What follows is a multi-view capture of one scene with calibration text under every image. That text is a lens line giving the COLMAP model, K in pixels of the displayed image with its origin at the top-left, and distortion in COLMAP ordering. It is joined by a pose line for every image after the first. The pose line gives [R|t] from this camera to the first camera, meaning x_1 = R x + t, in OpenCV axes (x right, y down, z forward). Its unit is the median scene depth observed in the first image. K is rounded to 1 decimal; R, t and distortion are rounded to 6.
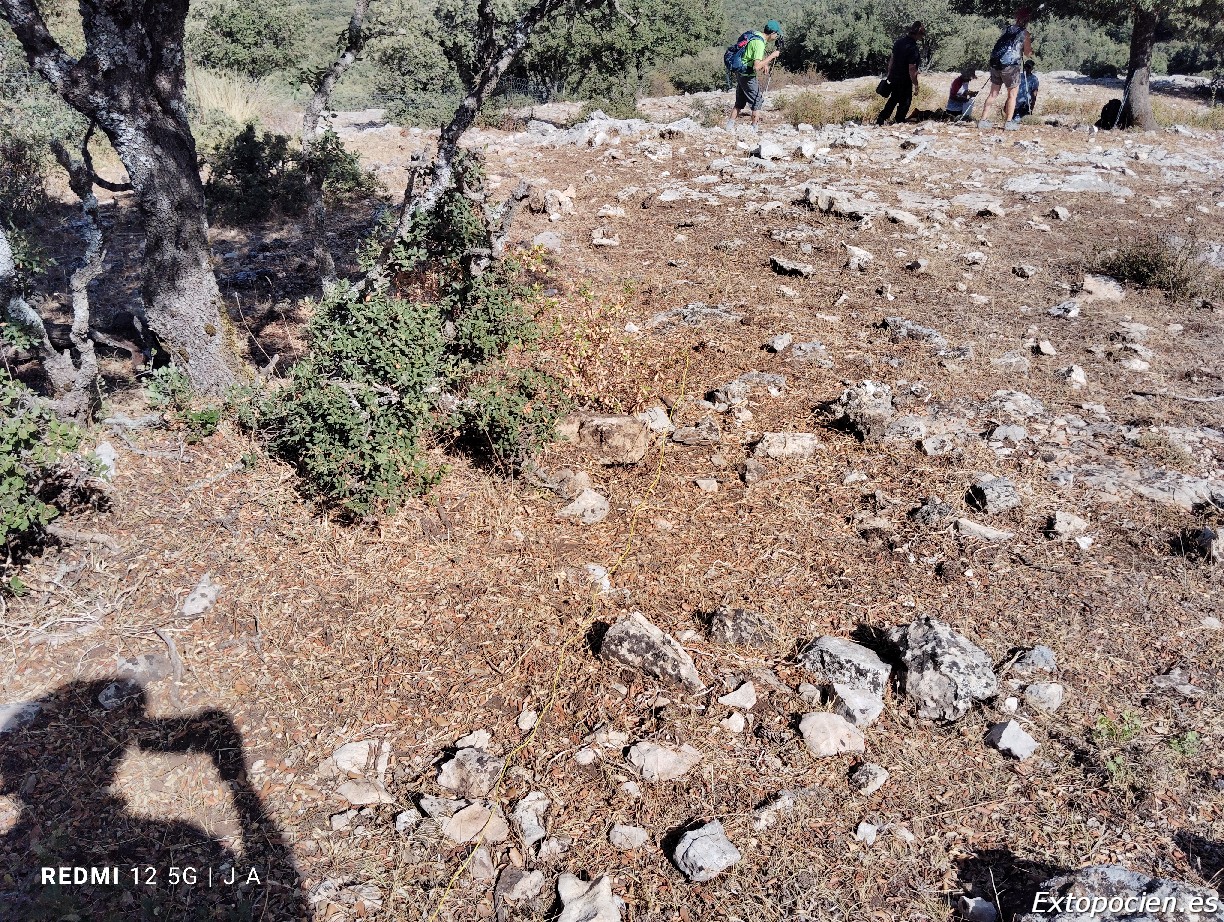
lens RADIAL K [[1003.9, 0, 610.9], [0, 1003.9, 459.6], [0, 0, 1]] dist [0.077944, -0.148841]
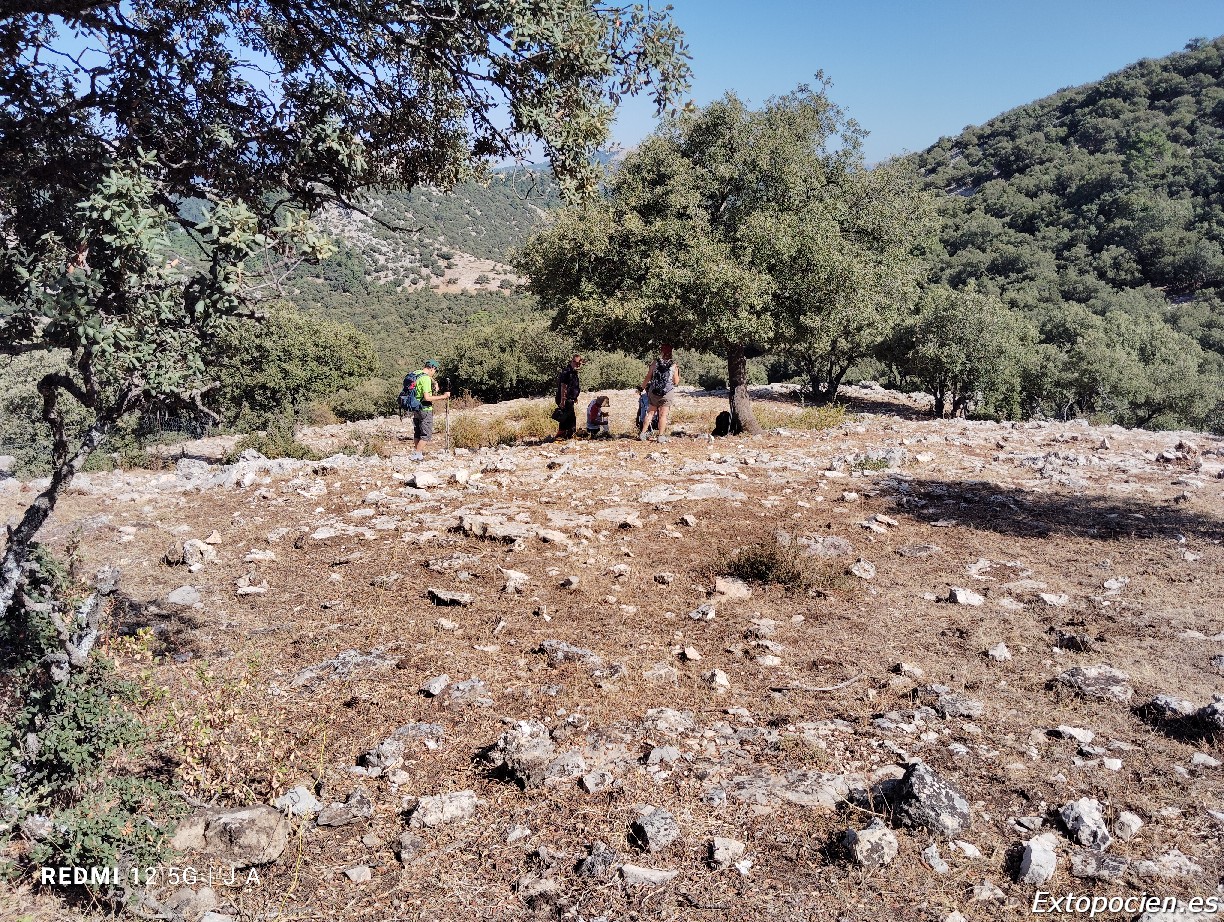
lens RADIAL K [[1003.9, 0, 613.2], [0, 1003.9, 455.1], [0, 0, 1]] dist [0.077944, -0.148841]
pose [[0.947144, -0.062371, 0.314688, 0.028703], [0.154157, 0.948732, -0.275942, -0.025282], [-0.281344, 0.309868, 0.908200, 0.000533]]
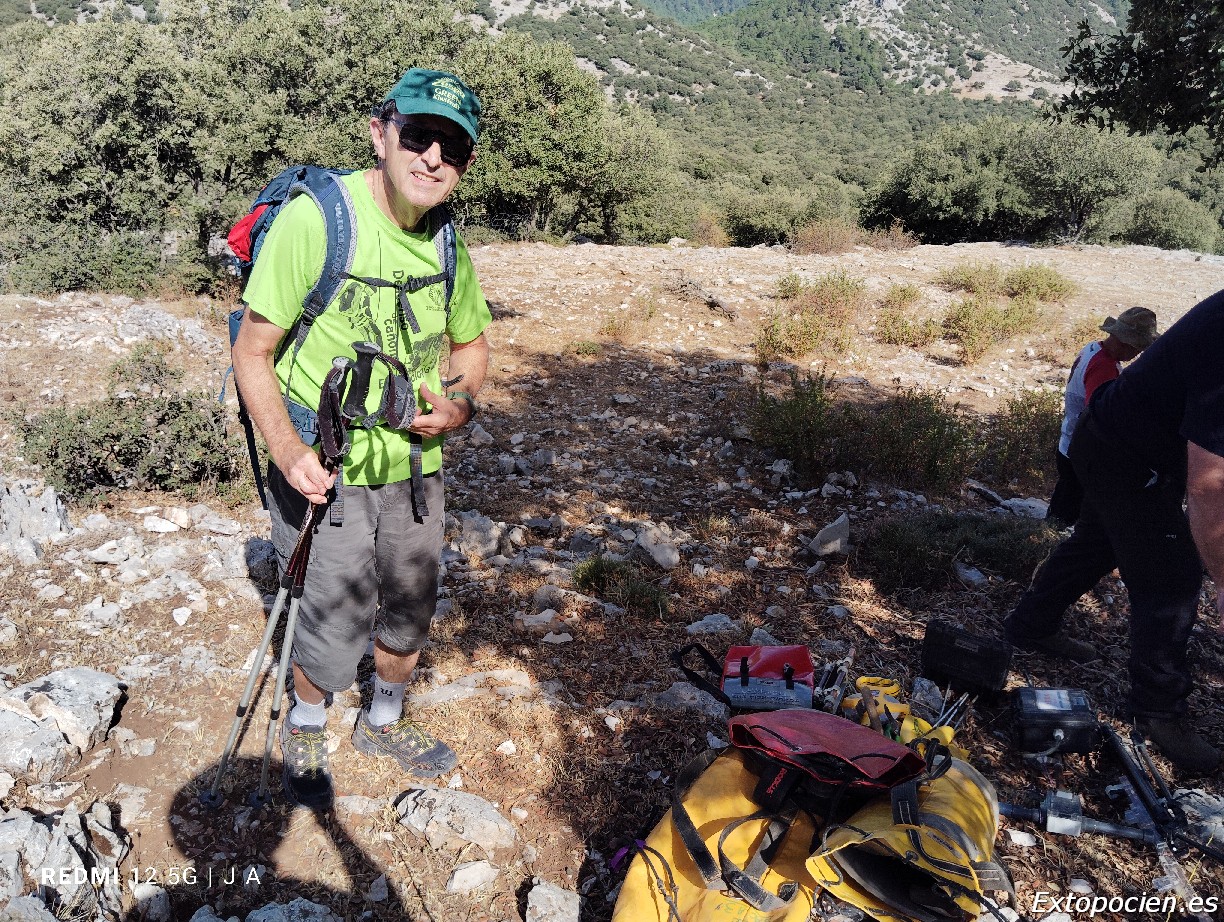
lens RADIAL K [[1003.9, 0, 611.8], [0, 1003.9, 457.4], [0, 0, 1]] dist [0.077944, -0.148841]
pose [[0.985725, 0.112753, -0.125030, 0.698732], [-0.125790, 0.986821, -0.101792, -0.867778], [0.111905, 0.116066, 0.986917, 2.018670]]
